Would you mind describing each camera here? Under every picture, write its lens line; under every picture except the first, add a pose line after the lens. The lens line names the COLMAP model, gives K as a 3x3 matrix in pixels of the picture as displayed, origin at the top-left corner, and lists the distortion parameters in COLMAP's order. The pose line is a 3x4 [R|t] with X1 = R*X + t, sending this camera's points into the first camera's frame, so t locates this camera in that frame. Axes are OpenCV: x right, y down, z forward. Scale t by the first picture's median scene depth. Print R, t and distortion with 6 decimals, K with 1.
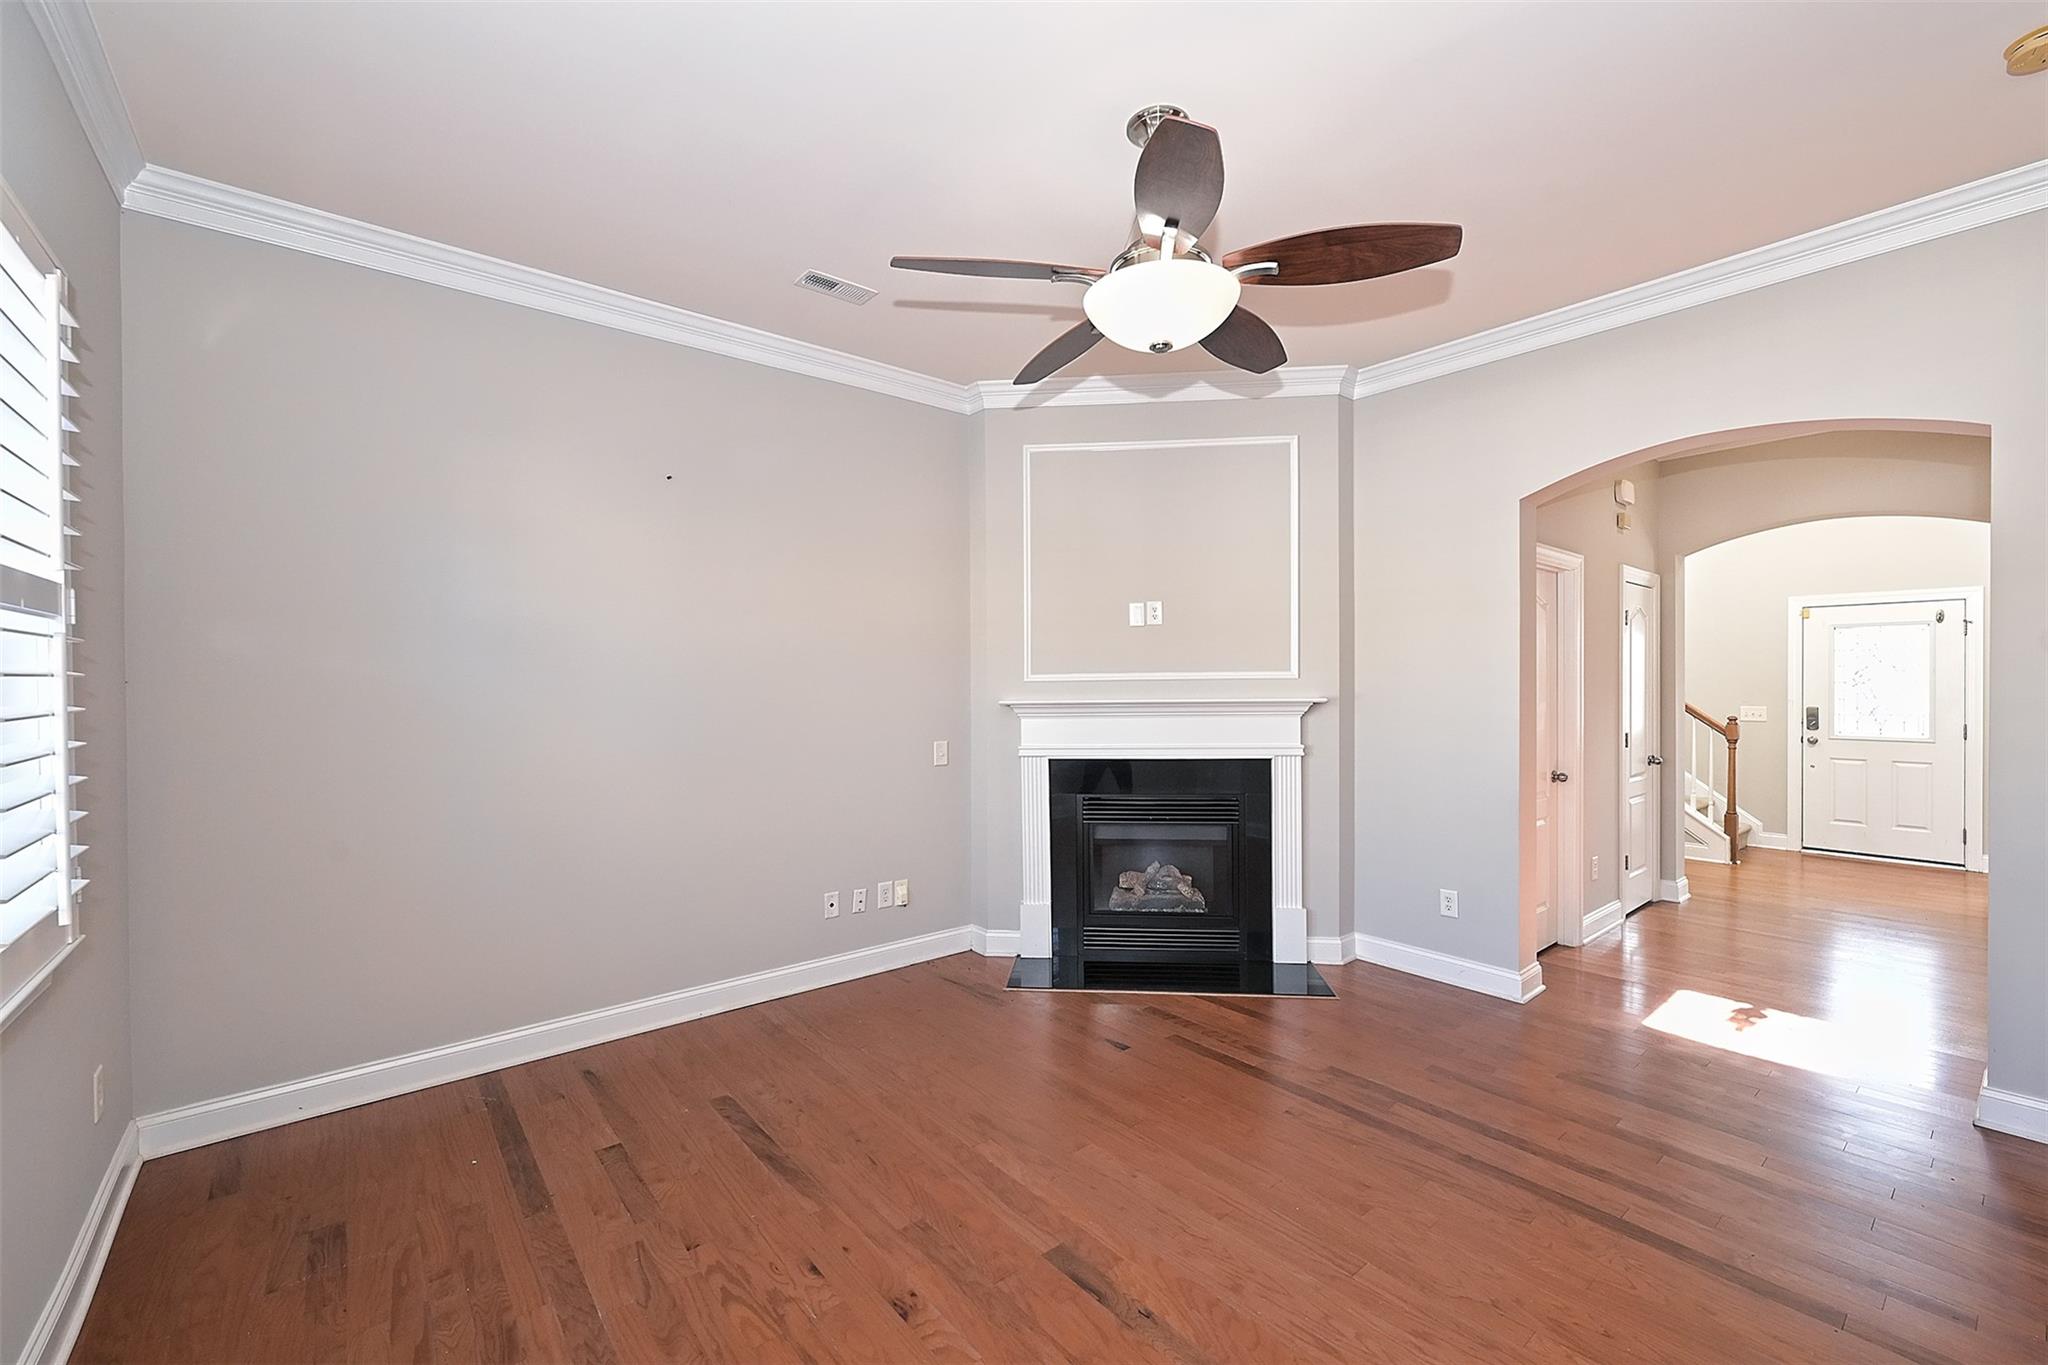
lens RADIAL K [[850.2, 0, 1026.1], [0, 850.2, 681.2], [0, 0, 1]] dist [-0.000777, 0.000228]
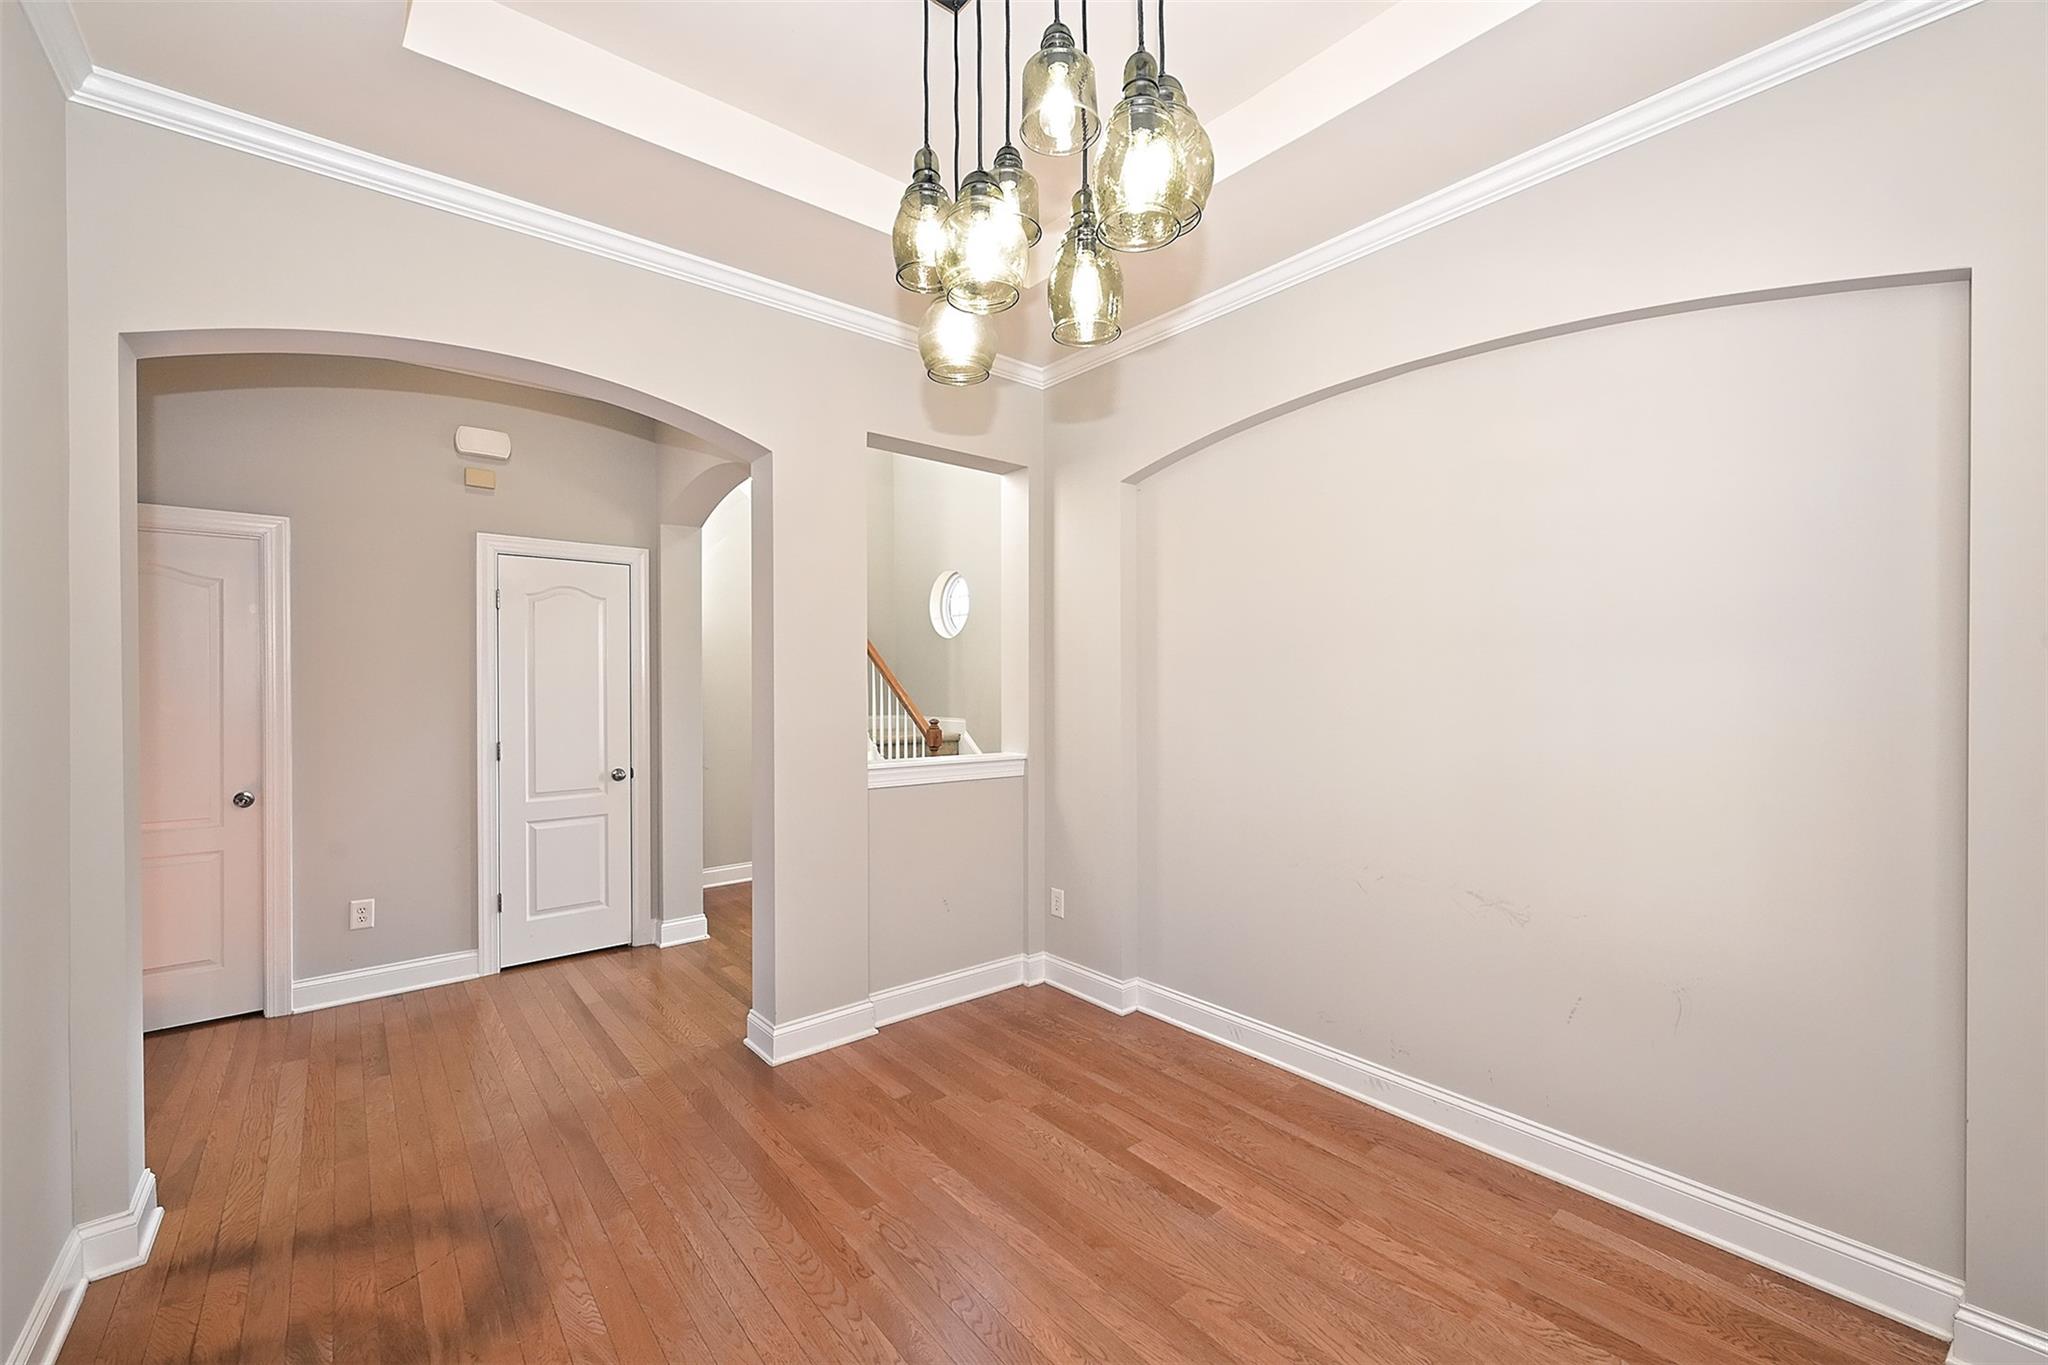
lens RADIAL K [[850.2, 0, 1026.1], [0, 850.2, 681.2], [0, 0, 1]] dist [-0.000777, 0.000228]
pose [[0.999973, -0.000927, 0.007347, 1.393646], [0.000879, 0.999978, 0.006511, -0.002286], [-0.007353, -0.006504, 0.999952, 0.224942]]
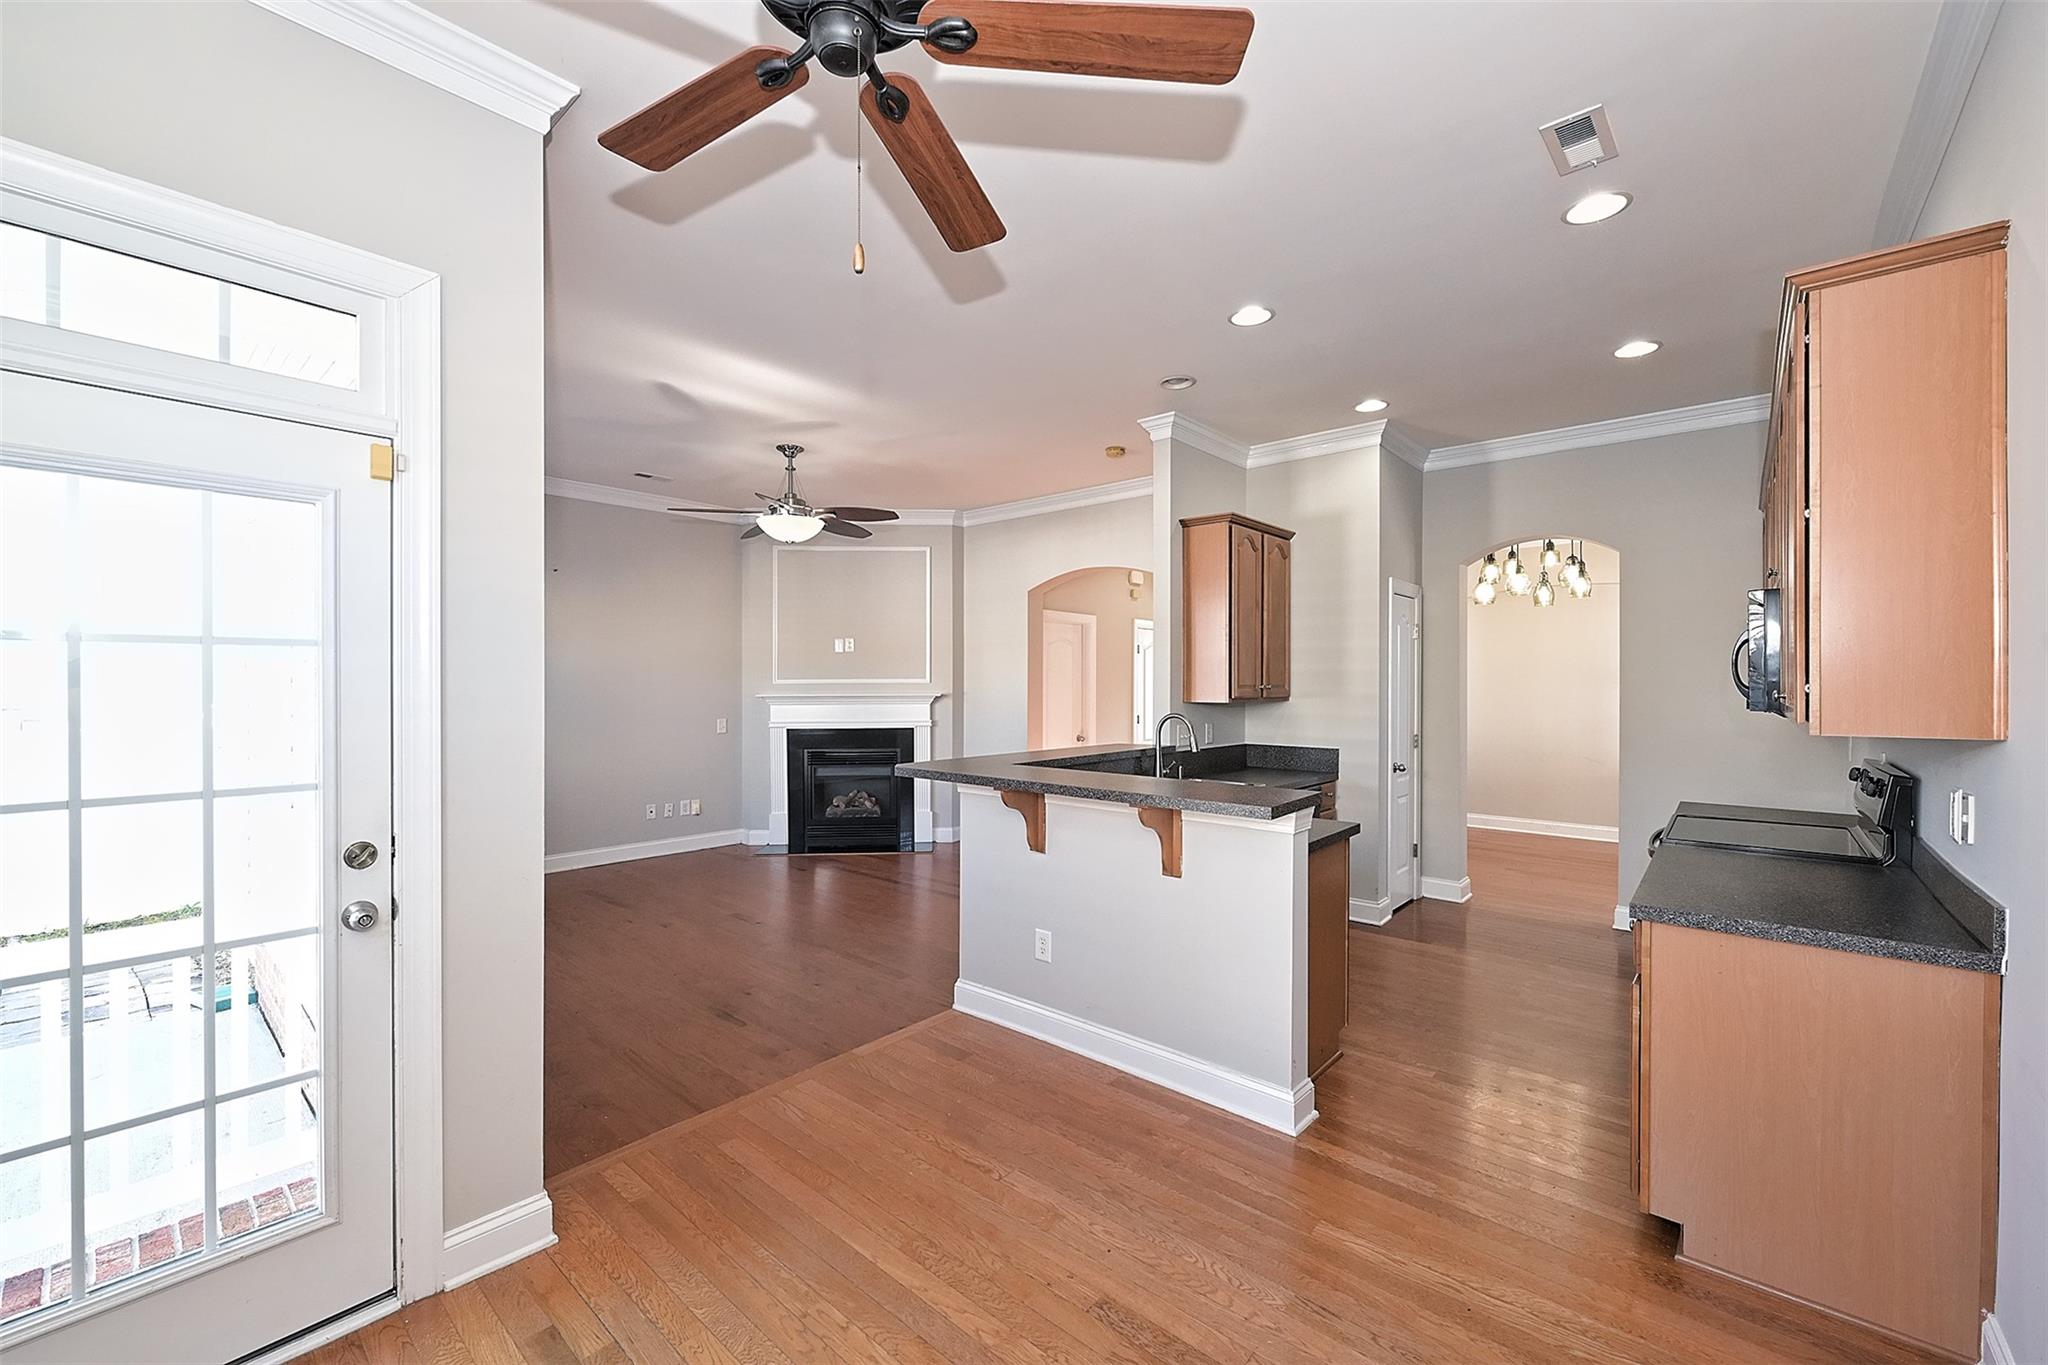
lens RADIAL K [[823.6, 0, 1021.3], [0, 823.6, 685.9], [0, 0, 1]] dist [0.001929, 0.000179]
pose [[0.986935, 0.005279, 0.161030, 0.230132], [-0.006078, 0.999972, 0.004470, -0.006532], [-0.161002, -0.005390, 0.986939, -0.733808]]
